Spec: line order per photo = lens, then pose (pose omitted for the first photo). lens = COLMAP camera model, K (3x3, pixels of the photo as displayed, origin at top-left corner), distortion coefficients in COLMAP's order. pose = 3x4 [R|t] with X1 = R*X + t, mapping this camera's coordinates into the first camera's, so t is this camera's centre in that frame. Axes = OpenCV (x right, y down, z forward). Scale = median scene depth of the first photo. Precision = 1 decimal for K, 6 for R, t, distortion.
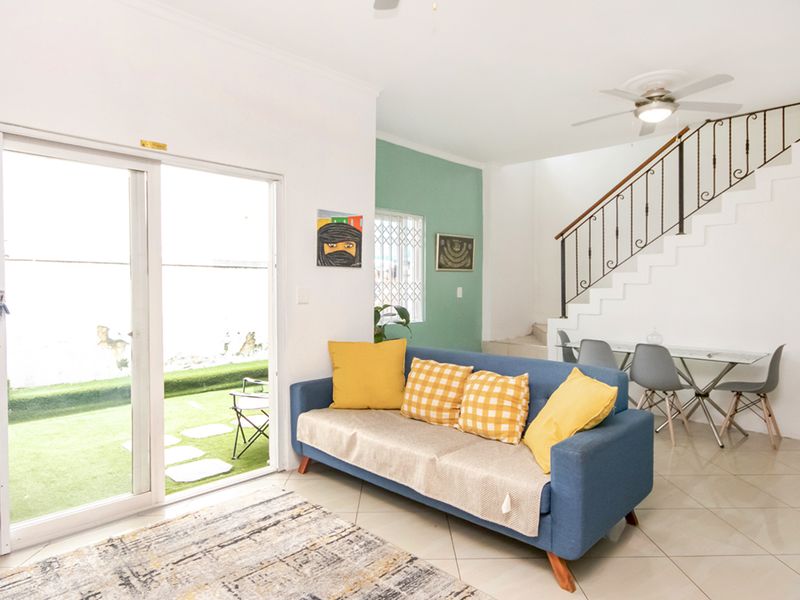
lens RADIAL K [[497.1, 0, 400.3], [0, 497.1, 299.0], [0, 0, 1]] dist [0.009928, 0.000416]
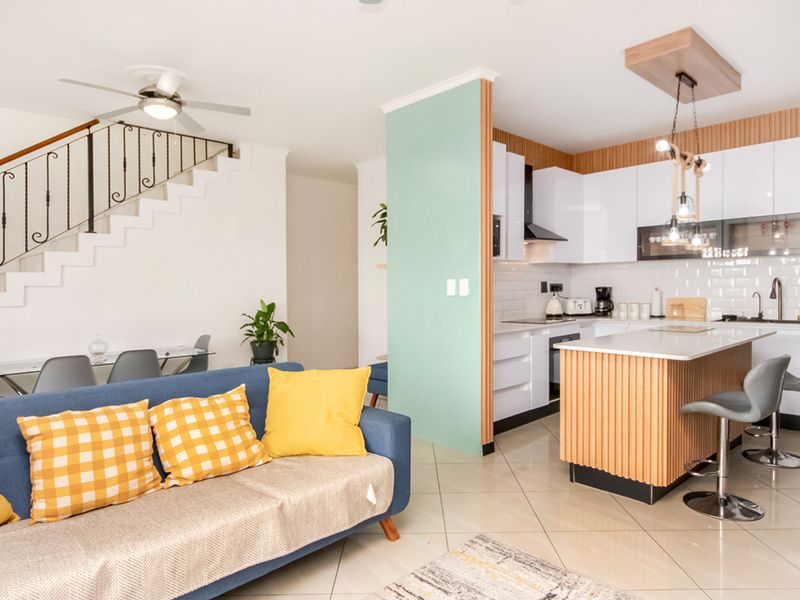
lens RADIAL K [[523.9, 0, 399.9], [0, 523.9, 292.3], [0, 0, 1]] dist [-0.006341, 0.000561]
pose [[0.019403, -0.012832, 0.999729, -0.522622], [0.041040, 0.999085, 0.012027, -0.010233], [-0.998969, 0.040796, 0.019912, 0.546610]]
